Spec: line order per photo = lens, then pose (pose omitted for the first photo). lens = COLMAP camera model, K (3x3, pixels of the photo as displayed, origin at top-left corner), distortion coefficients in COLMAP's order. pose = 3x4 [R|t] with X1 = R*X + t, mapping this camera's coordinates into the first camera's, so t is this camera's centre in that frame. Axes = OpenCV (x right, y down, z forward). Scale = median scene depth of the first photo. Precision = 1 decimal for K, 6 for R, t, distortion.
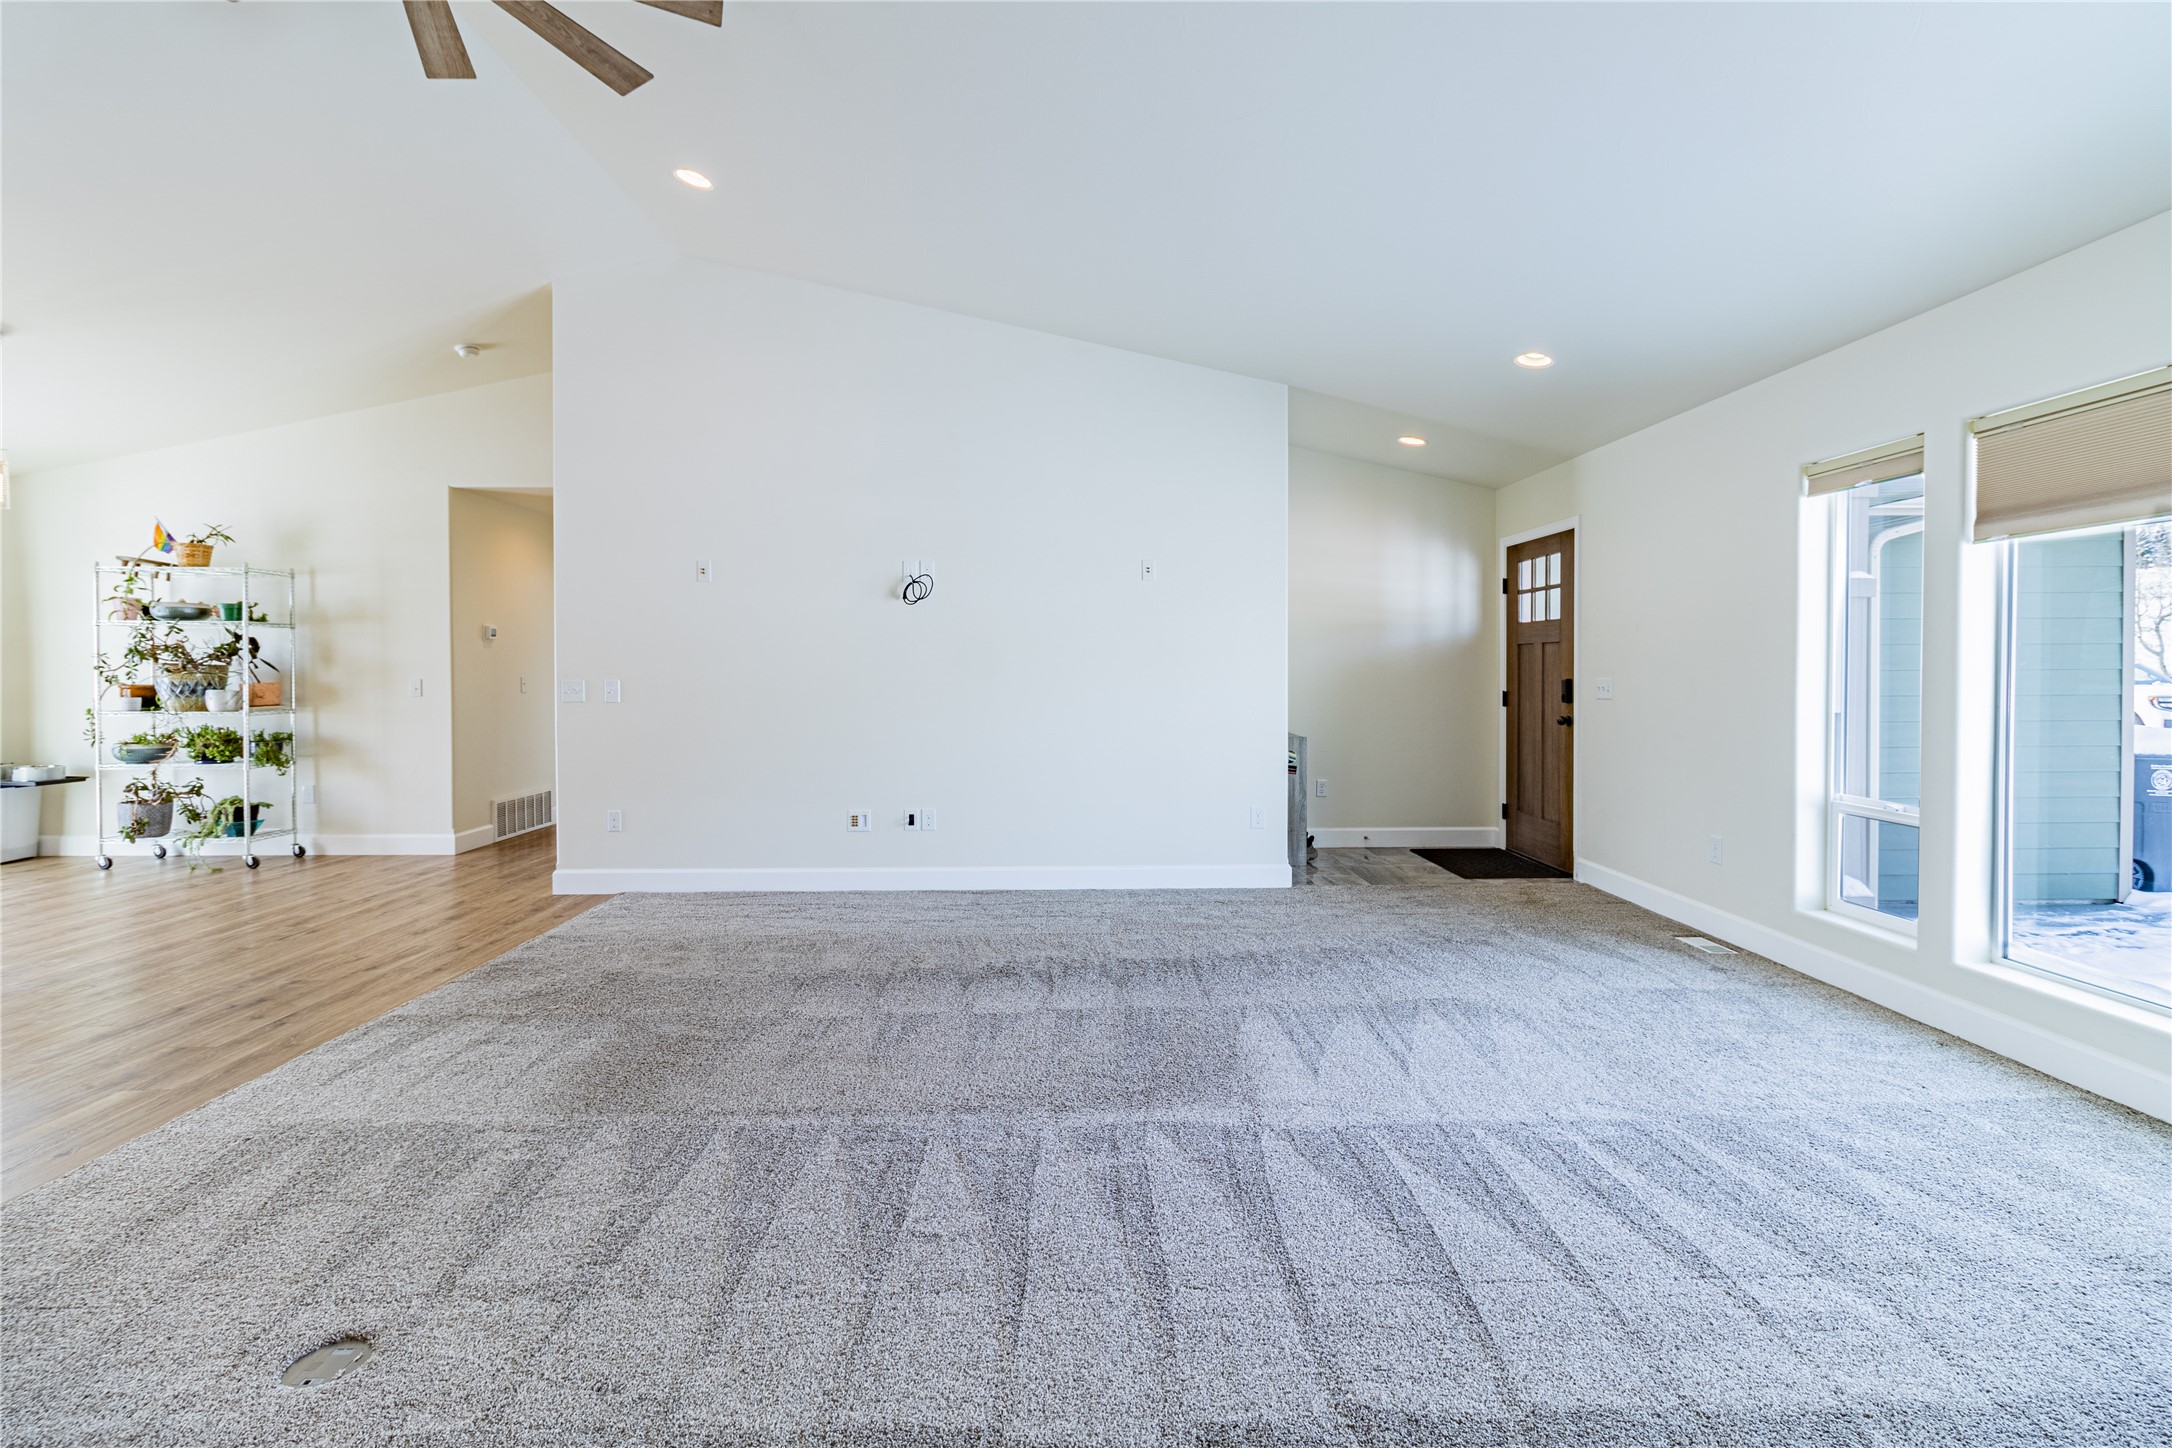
lens RADIAL K [[994.5, 0, 1095.2], [0, 994.5, 683.8], [0, 0, 1]] dist [0.000400, -0.000280]
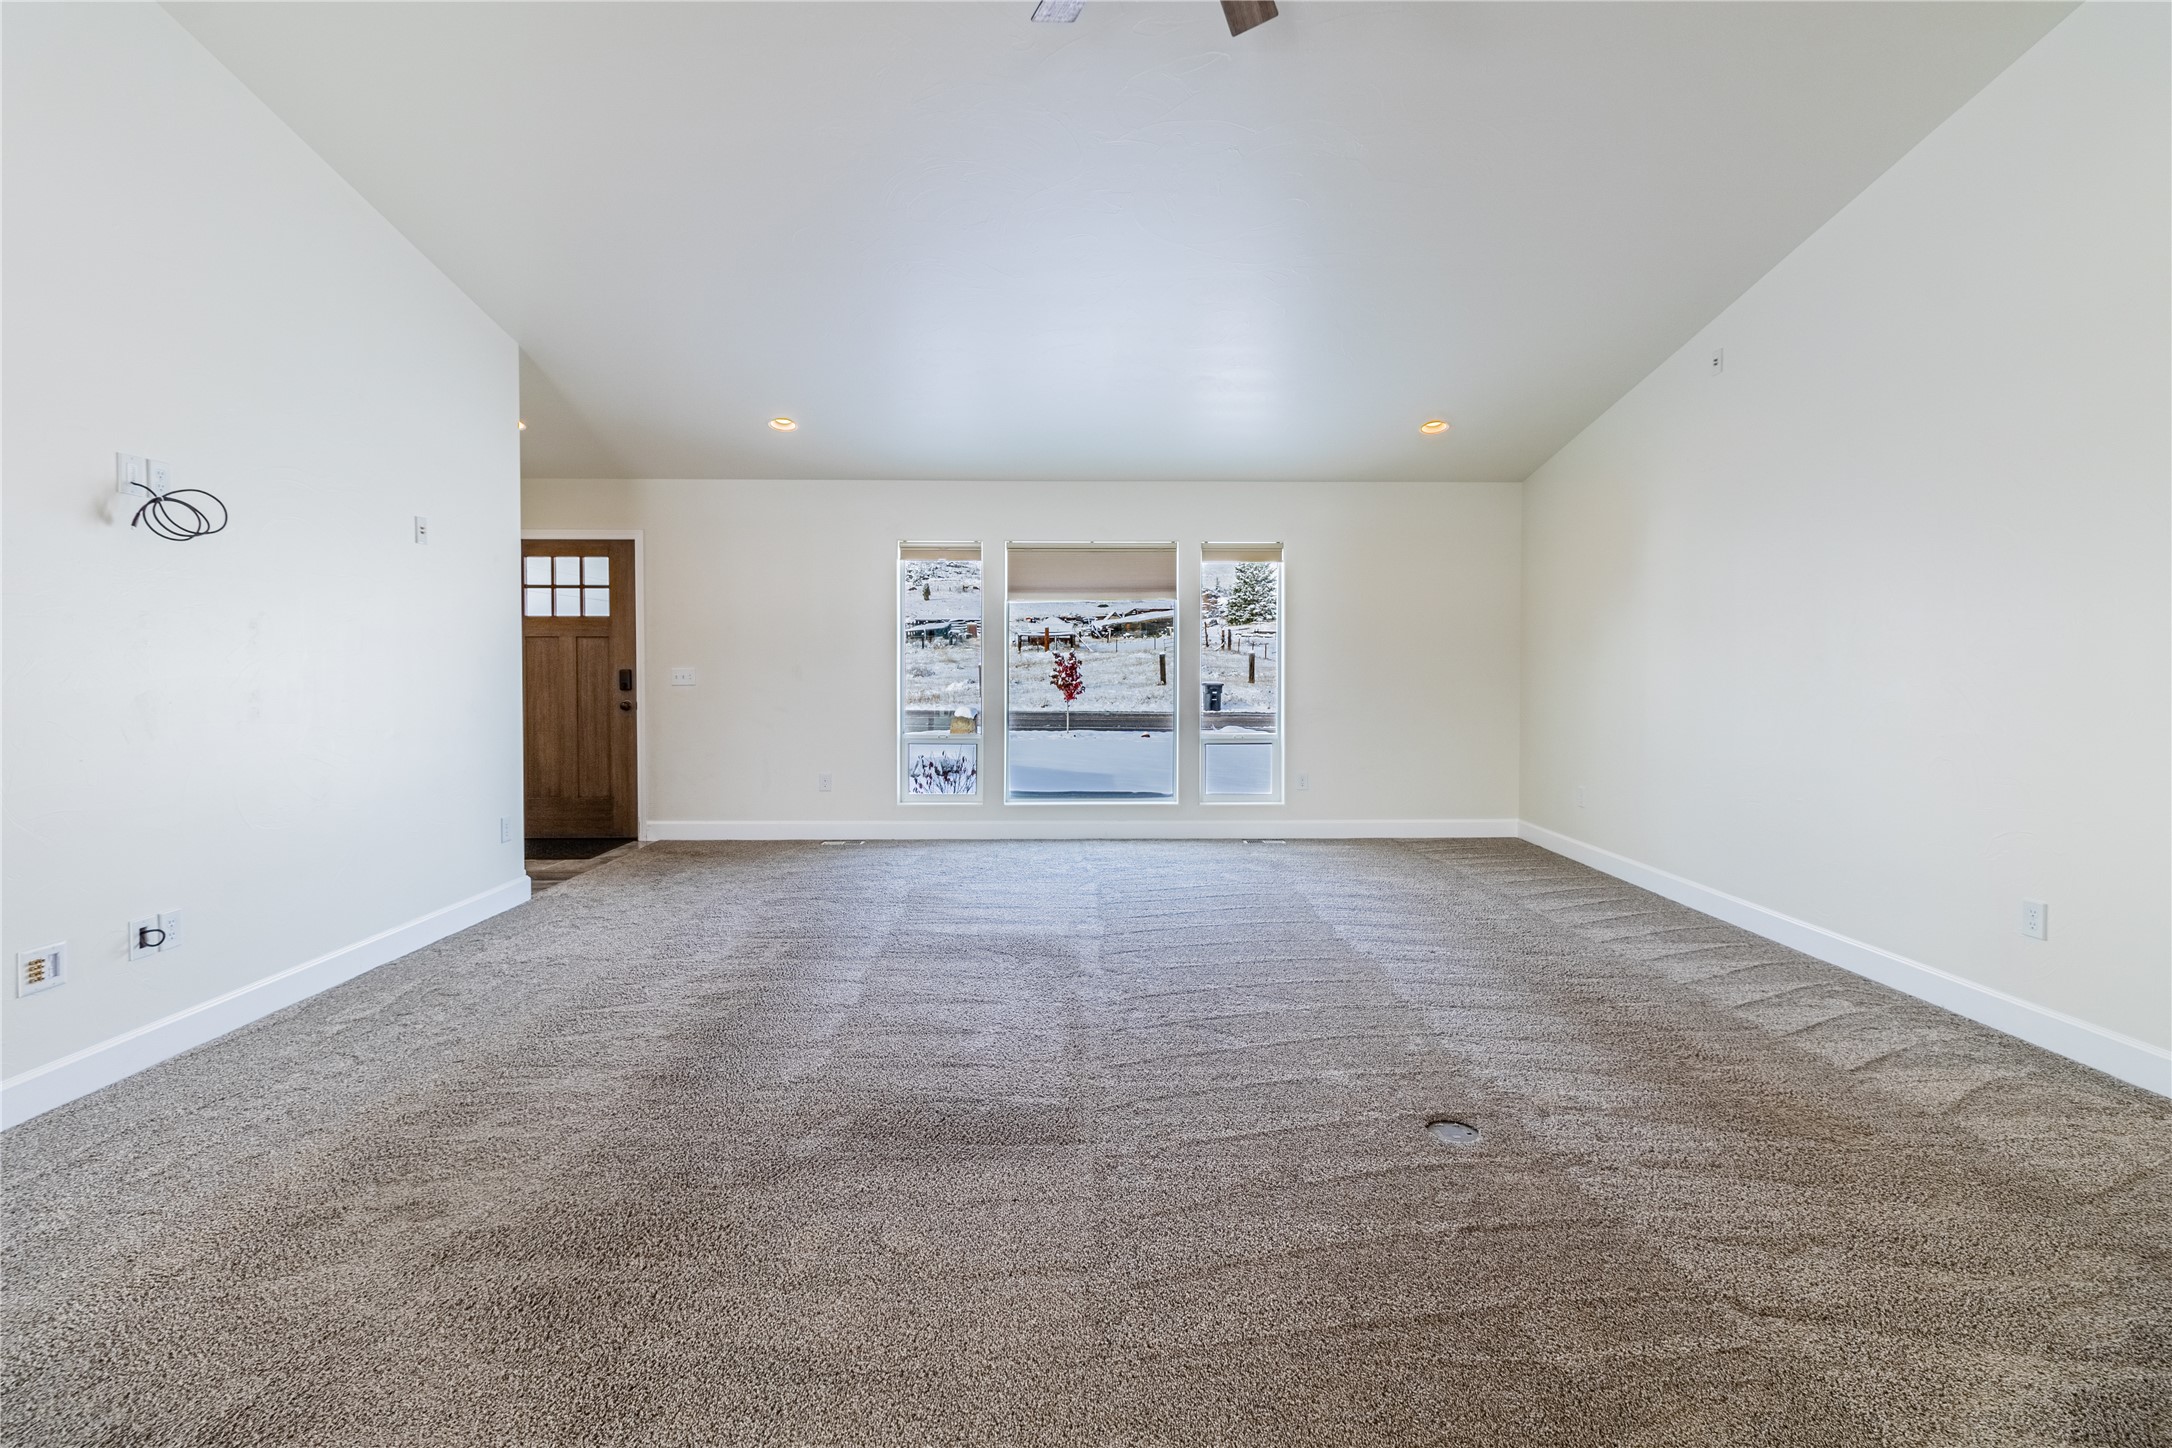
lens RADIAL K [[994.5, 0, 1095.2], [0, 994.5, 683.8], [0, 0, 1]] dist [0.000400, -0.000280]
pose [[0.014943, -0.020143, 0.999685, -0.684590], [0.012465, 0.999723, 0.019957, -0.005166], [-0.999811, 0.012163, 0.015190, 0.455562]]
